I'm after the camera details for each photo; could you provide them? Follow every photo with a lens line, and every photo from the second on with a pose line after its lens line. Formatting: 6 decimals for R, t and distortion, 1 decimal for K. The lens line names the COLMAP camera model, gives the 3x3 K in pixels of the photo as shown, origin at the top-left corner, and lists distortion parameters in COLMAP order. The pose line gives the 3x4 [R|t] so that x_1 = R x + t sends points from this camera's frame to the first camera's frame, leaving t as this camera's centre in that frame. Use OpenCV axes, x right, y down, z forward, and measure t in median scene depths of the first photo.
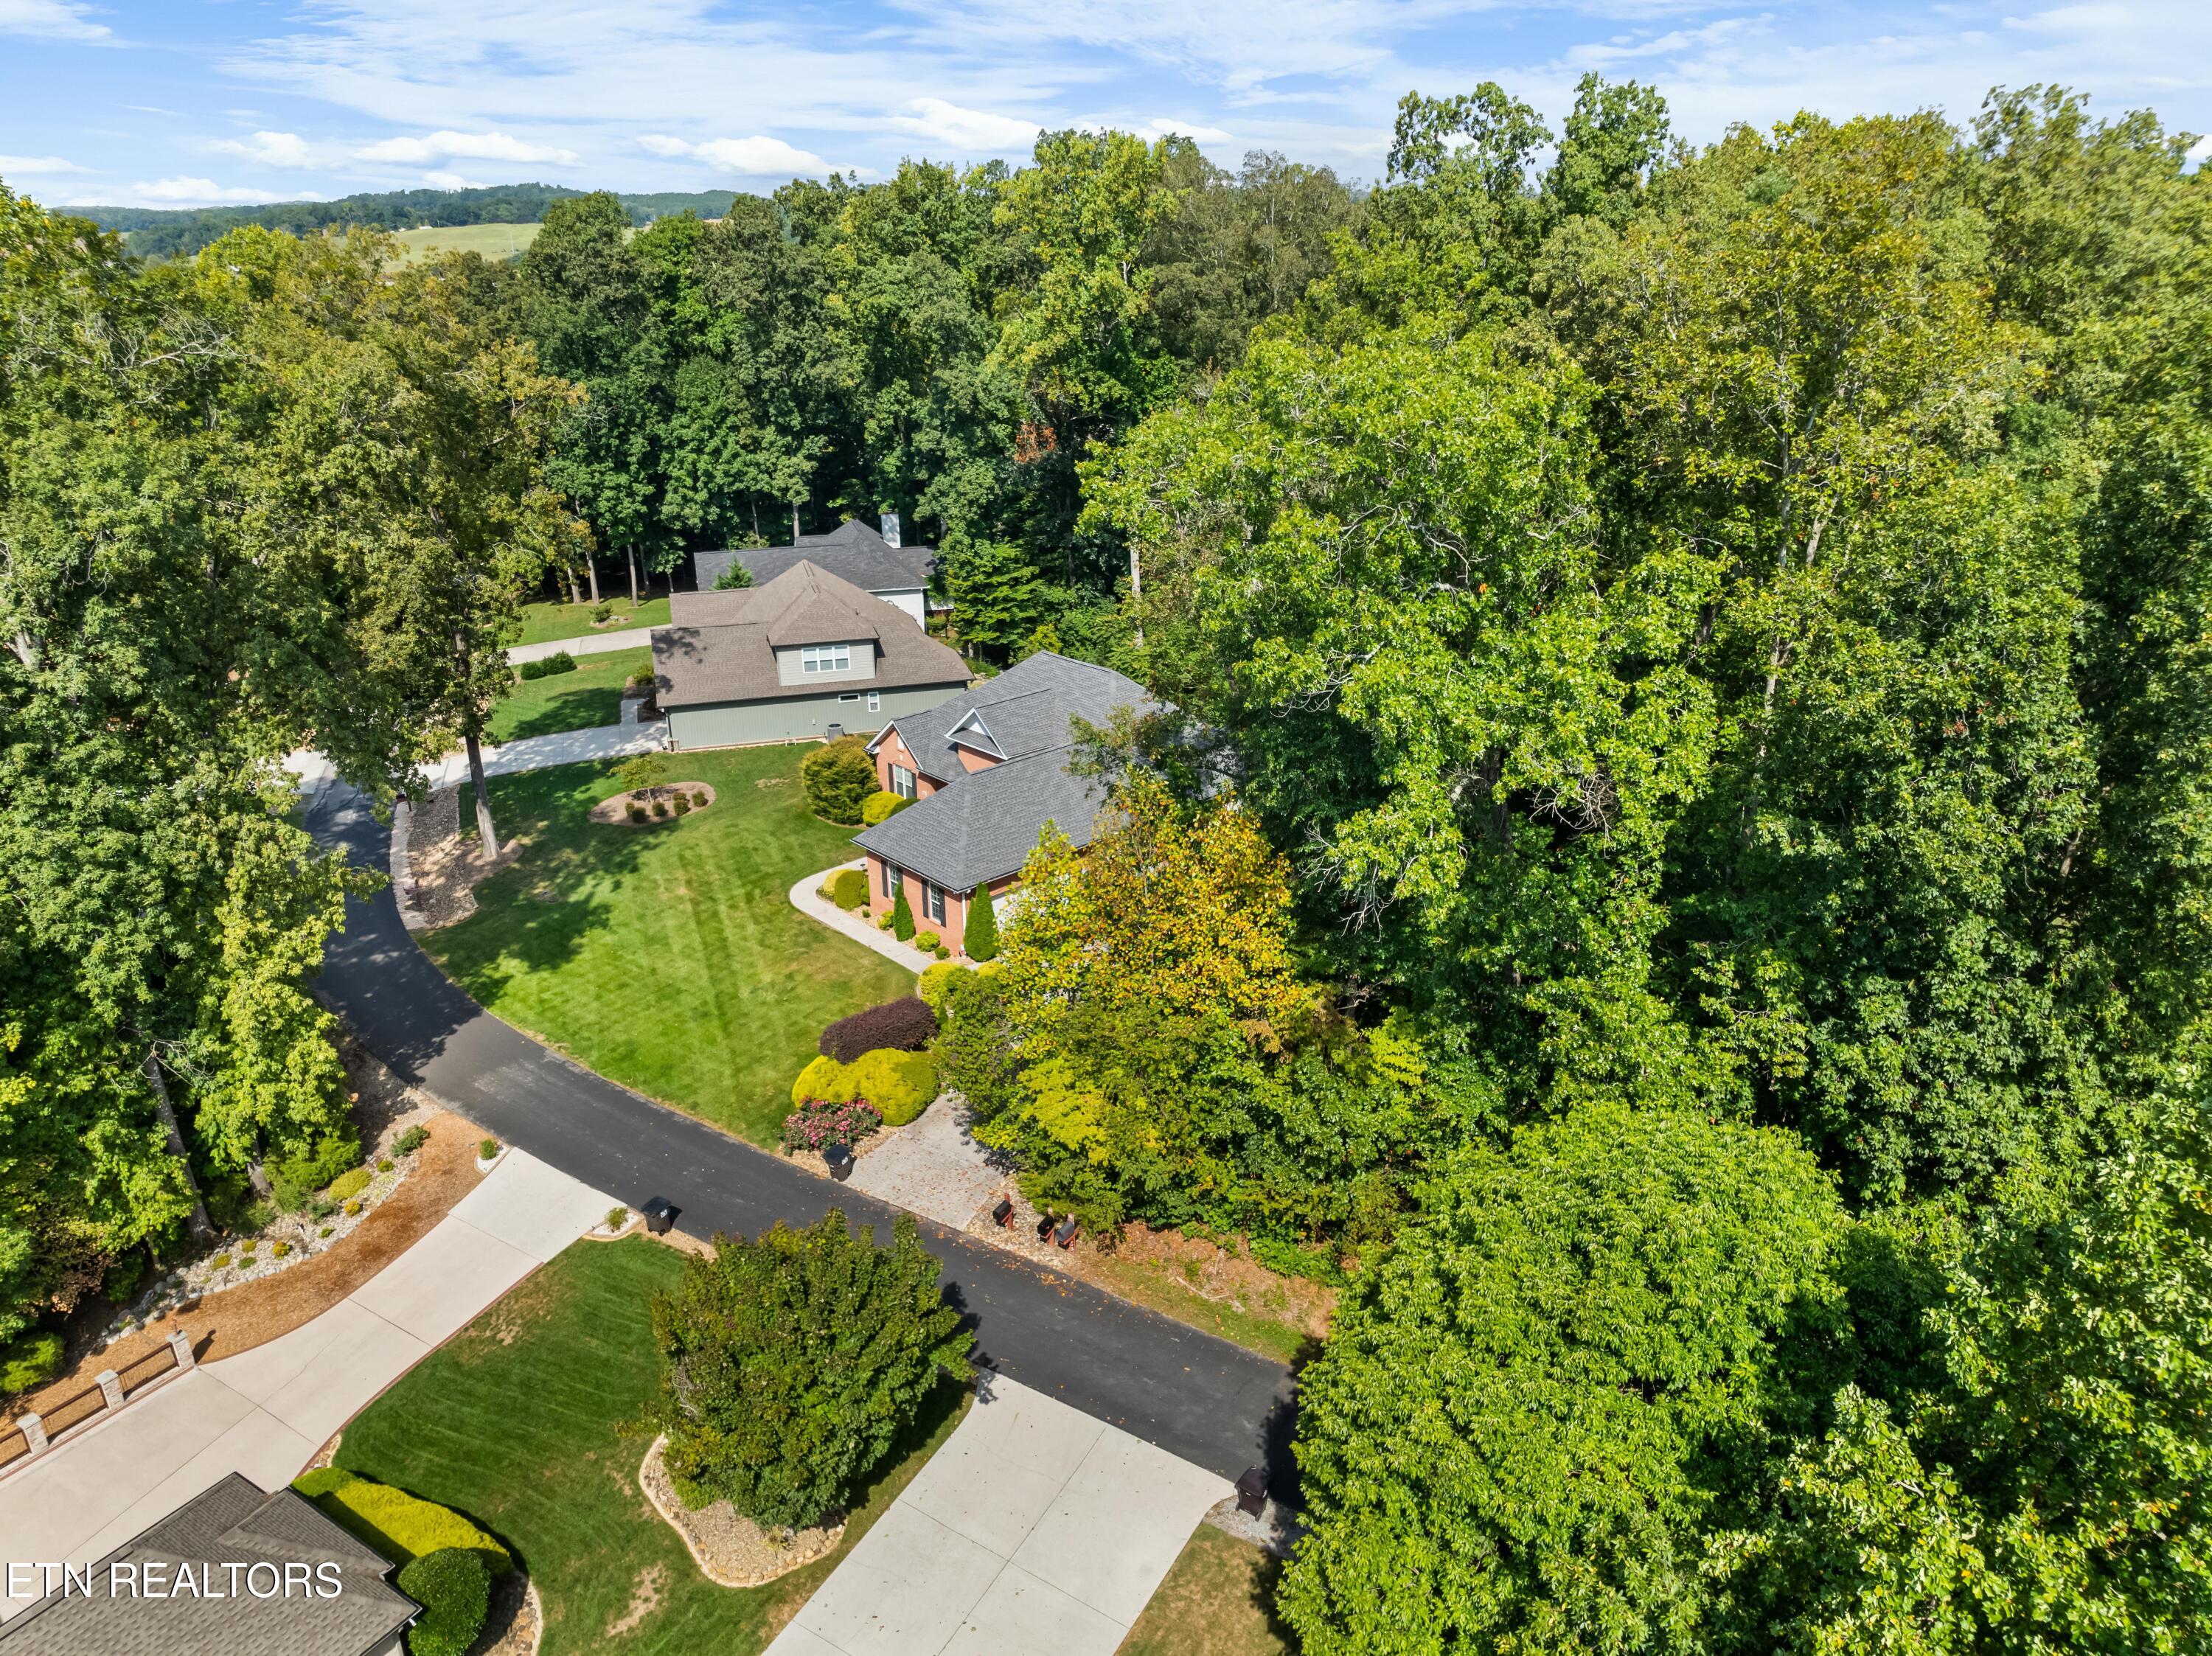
lens RADIAL K [[1547.8, 0, 1101.2], [0, 1547.8, 828.7], [0, 0, 1]] dist [-0.037606, -0.000691]
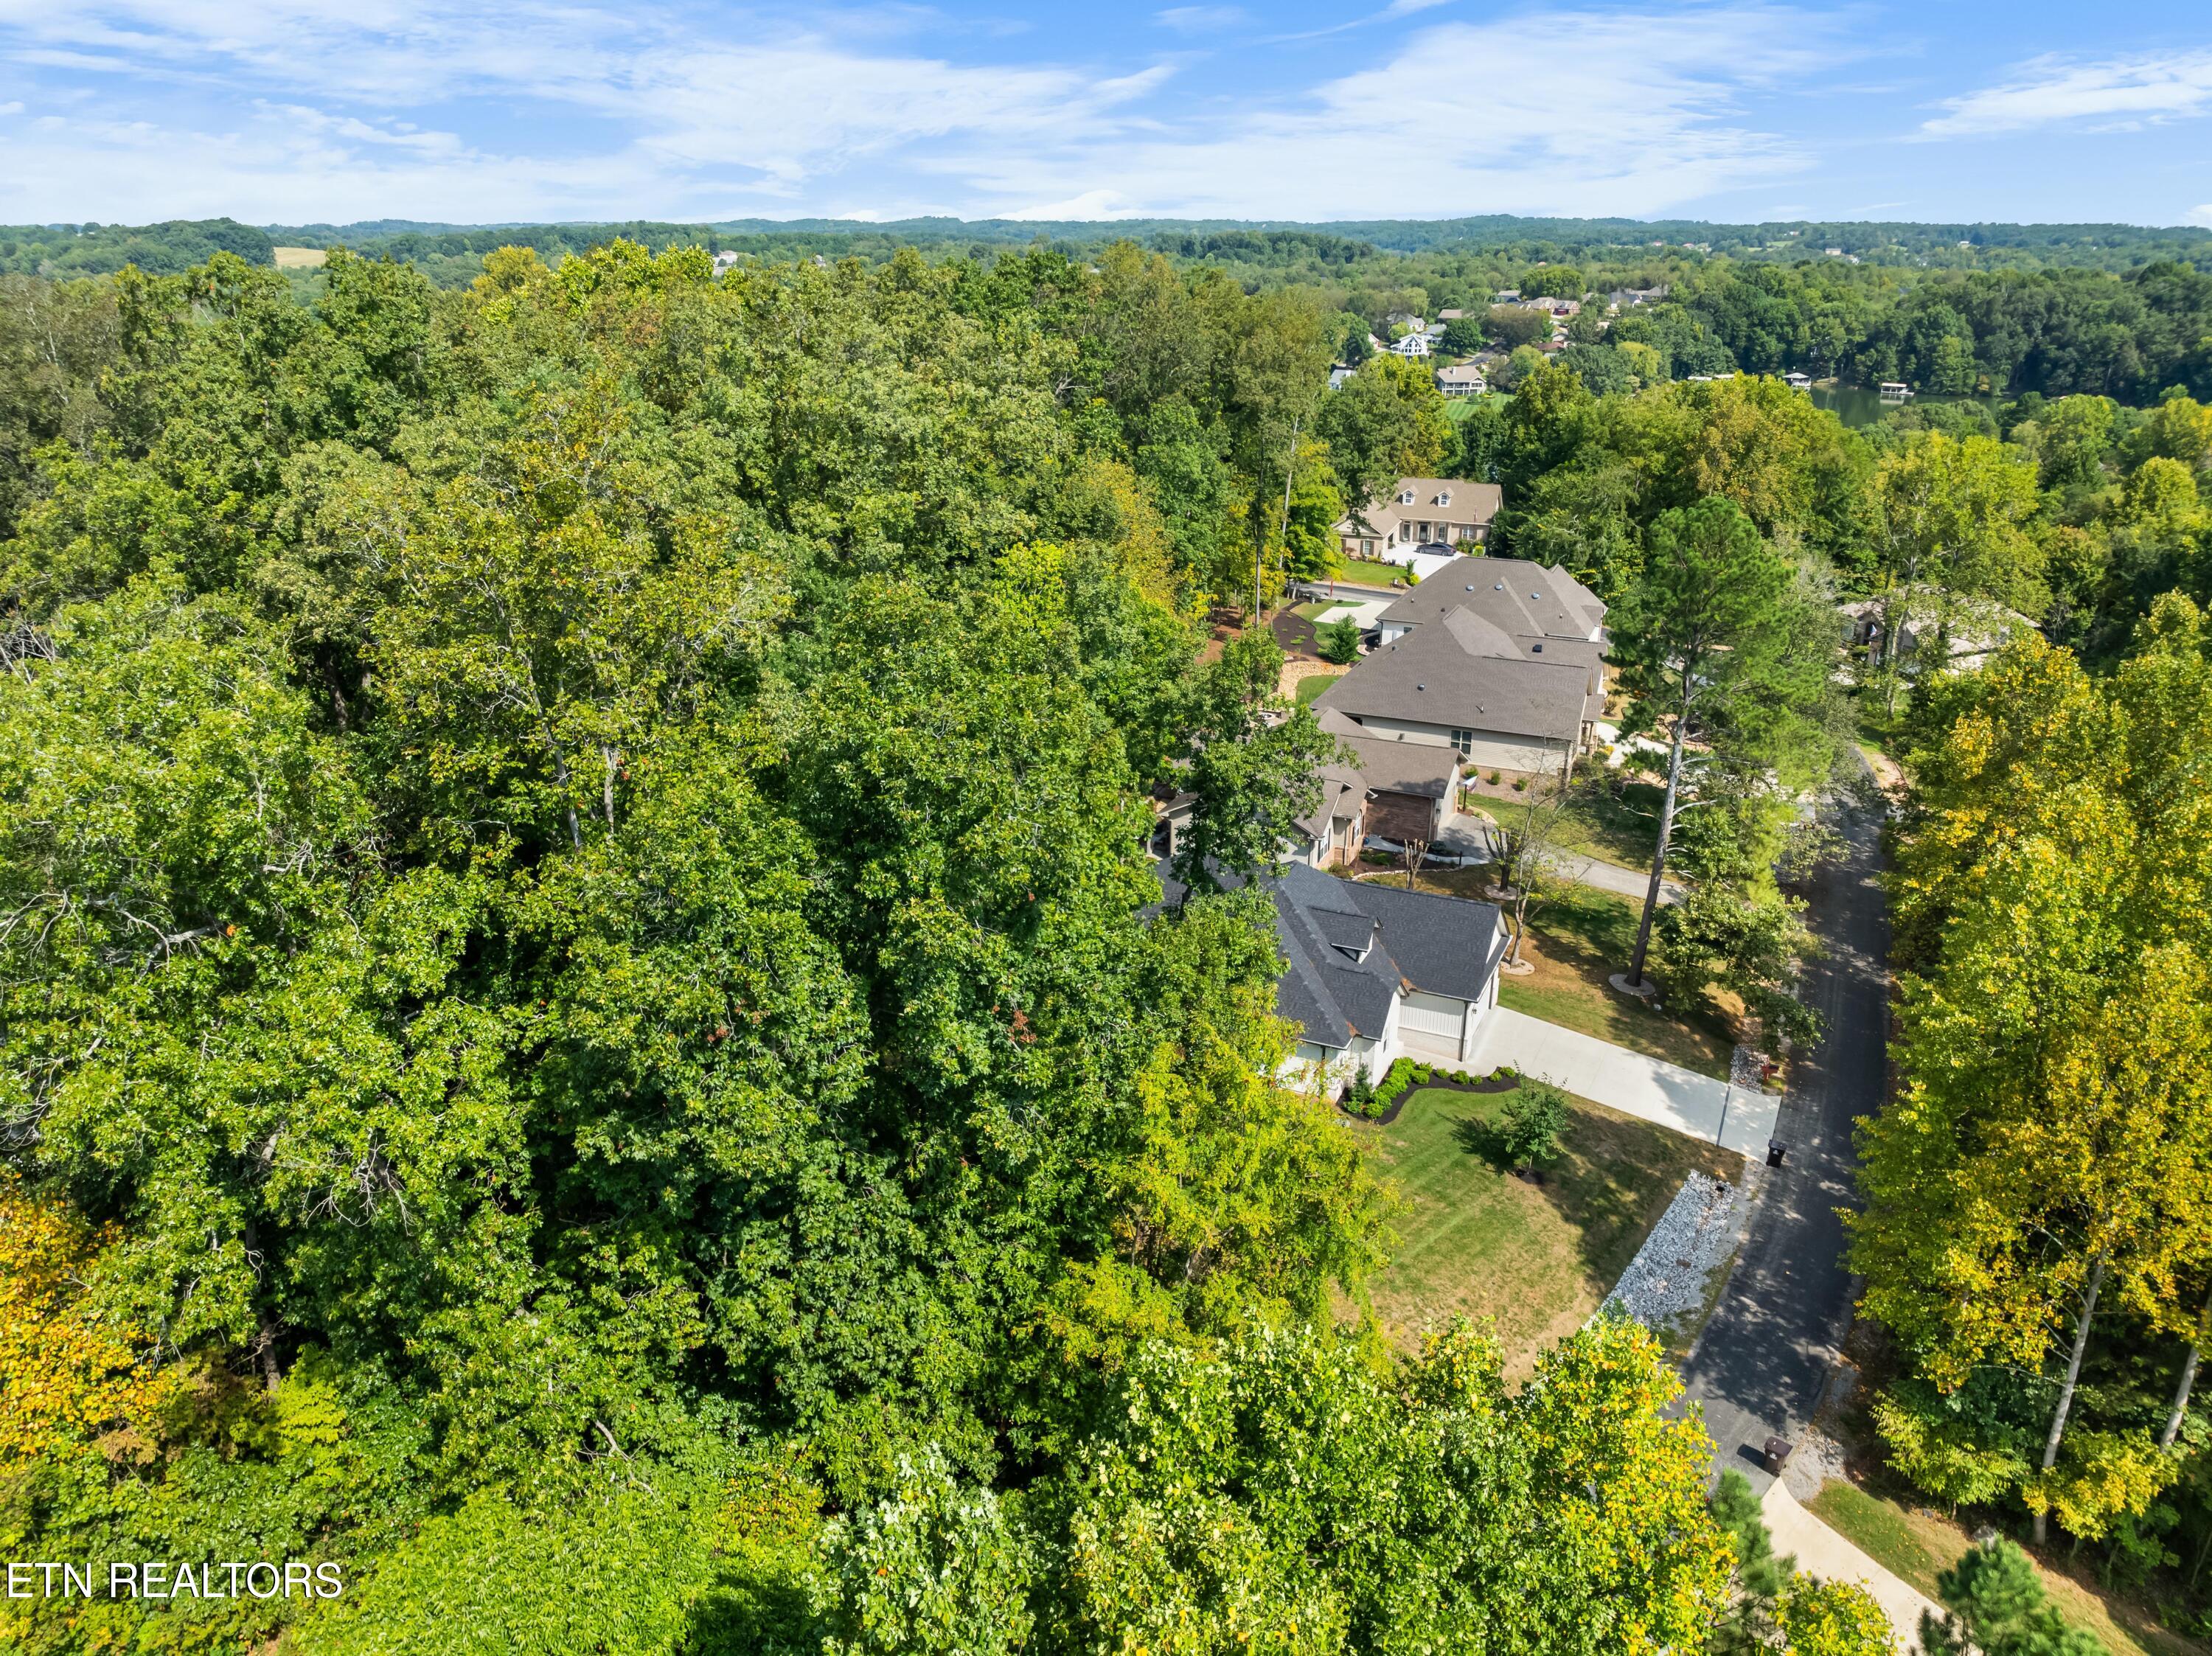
lens RADIAL K [[1598.9, 0, 1106.0], [0, 1598.9, 828.0], [0, 0, 1]] dist [-0.043574, 0.005090]
pose [[0.819569, -0.192925, 0.539525, 0.129638], [0.205416, 0.977950, 0.037661, -0.102592], [-0.534894, 0.079962, 0.841127, -0.010881]]
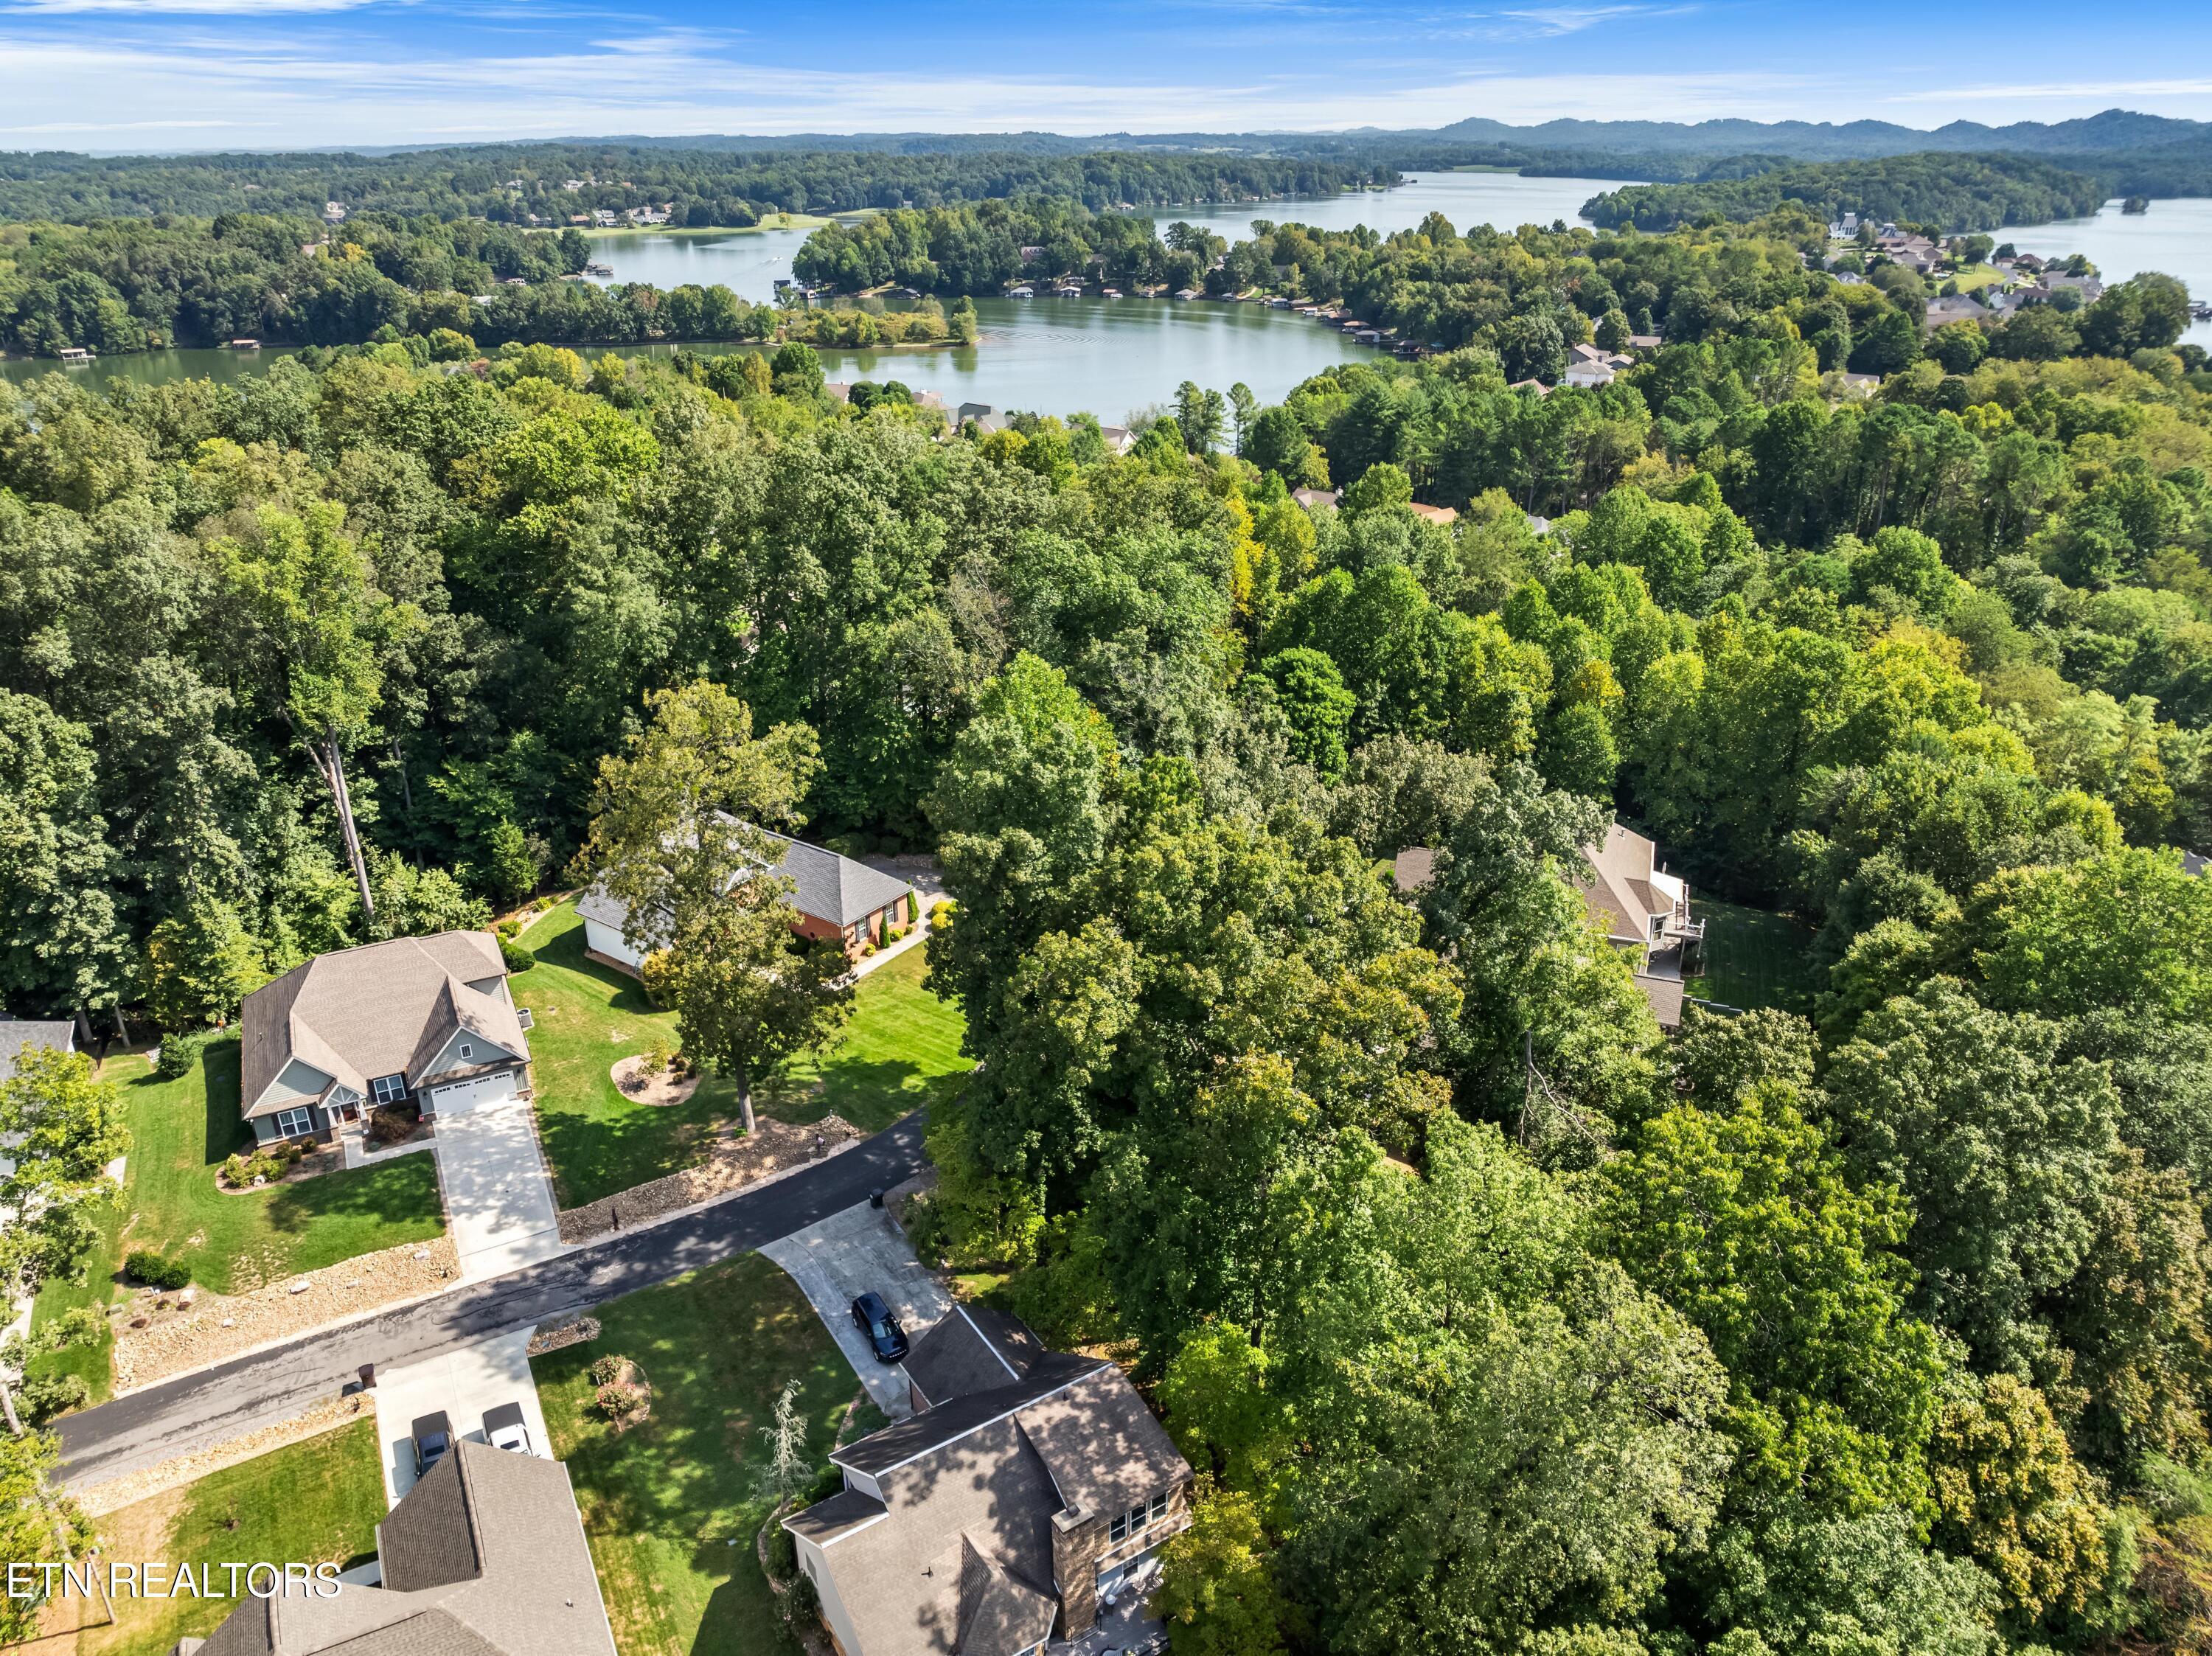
lens RADIAL K [[1558.1, 0, 1095.1], [0, 1558.1, 825.8], [0, 0, 1]] dist [-0.054510, 0.026318]
pose [[-0.195344, -0.391285, 0.899298, -1.888685], [0.373214, 0.818315, 0.437118, -0.847435], [-0.906947, 0.421019, -0.013819, 0.885445]]
